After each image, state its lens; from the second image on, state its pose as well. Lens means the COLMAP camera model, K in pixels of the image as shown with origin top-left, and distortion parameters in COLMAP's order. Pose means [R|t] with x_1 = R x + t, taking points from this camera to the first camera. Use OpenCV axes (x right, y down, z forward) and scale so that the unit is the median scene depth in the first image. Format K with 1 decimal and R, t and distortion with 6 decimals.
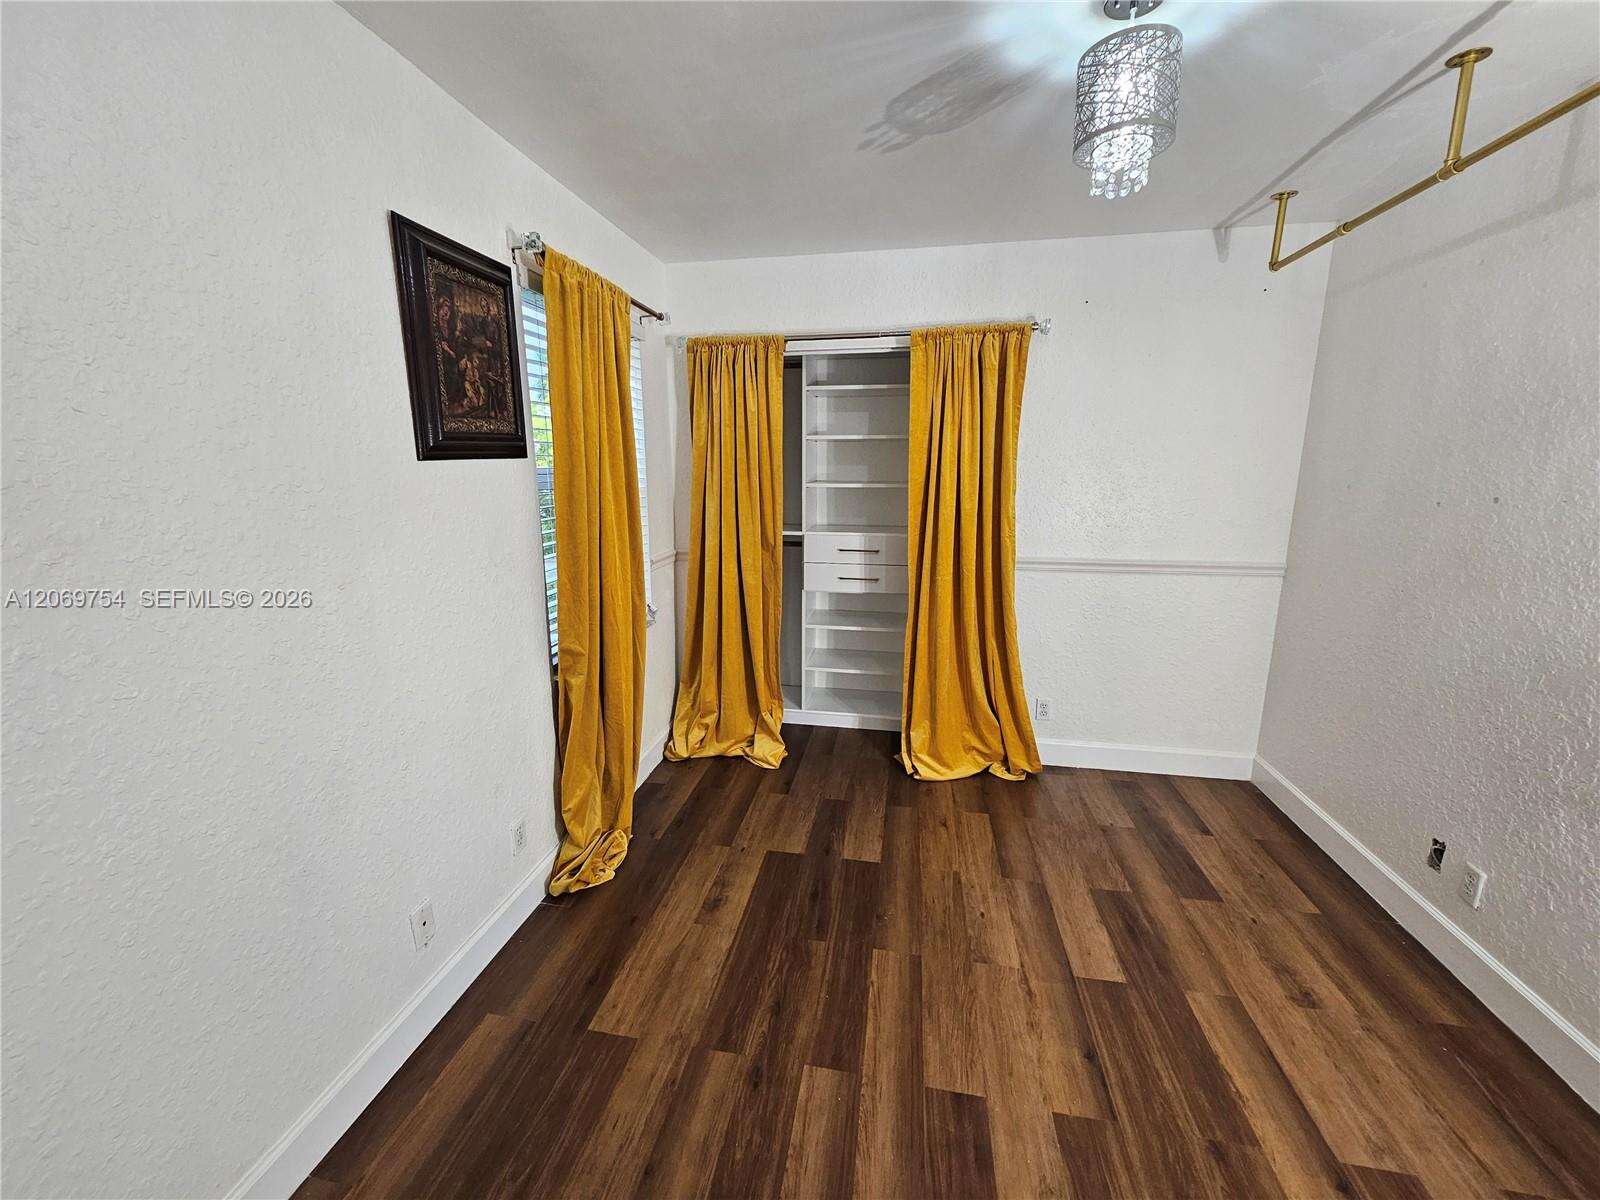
lens RADIAL K [[654.4, 0, 784.8], [0, 654.4, 601.8], [0, 0, 1]] dist [0.000204, -0.000634]
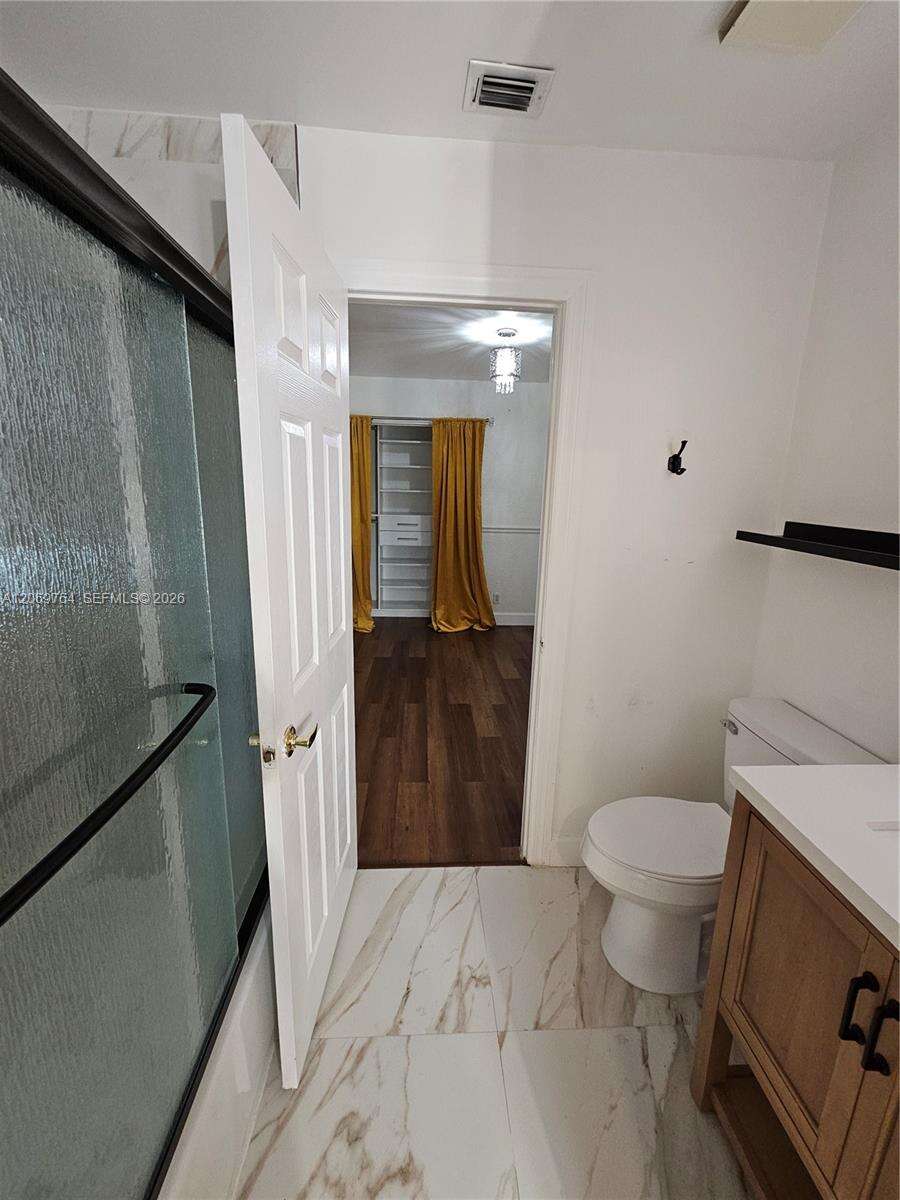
lens RADIAL K [[490.8, 0, 448.9], [0, 490.8, 588.5], [0, 0, 1]] dist [0.000204, -0.000634]
pose [[0.970524, -0.025528, 0.239647, -0.172767], [0.023380, 0.999657, 0.011802, 0.139425], [-0.239866, -0.005851, 0.970788, -0.644593]]
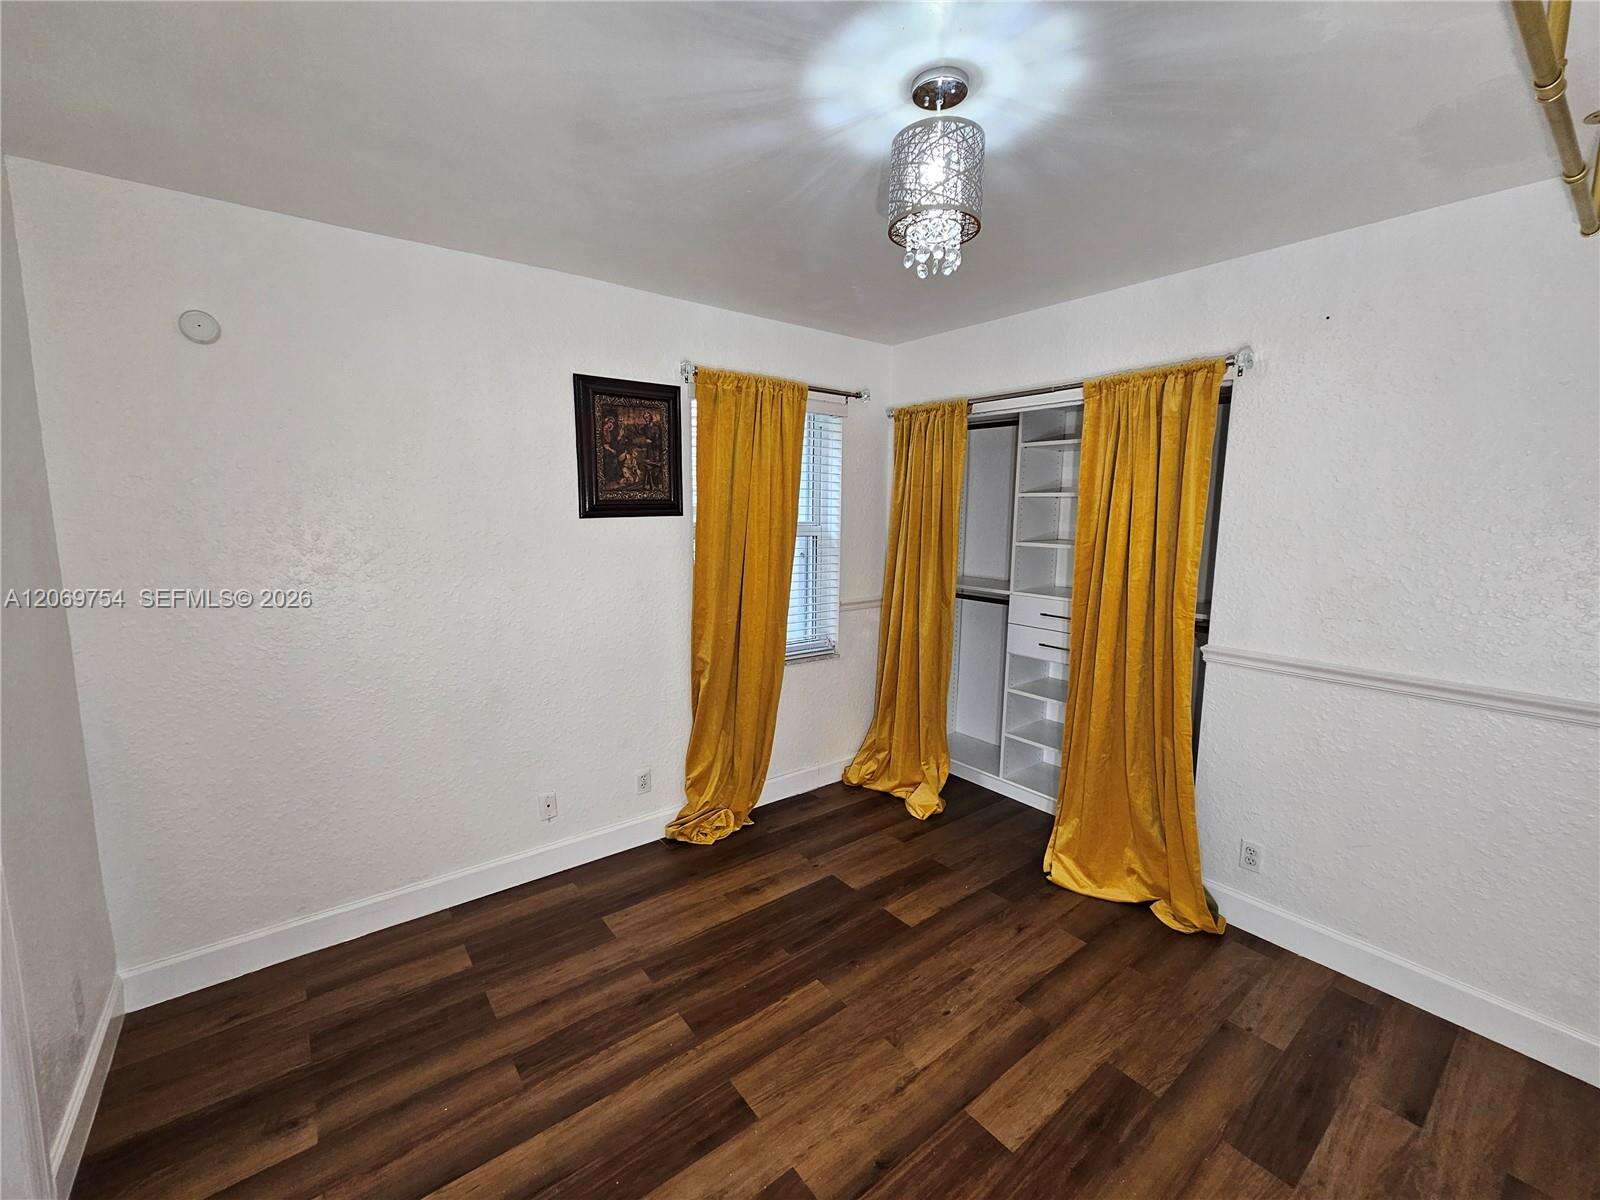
lens RADIAL K [[654.4, 0, 779.3], [0, 654.4, 600.7], [0, 0, 1]] dist [0.000204, -0.000634]
pose [[0.744852, 0.102812, -0.659261, 0.579895], [-0.148379, 0.988839, -0.013433, -0.041836], [0.650522, 0.107826, 0.751795, 0.078791]]
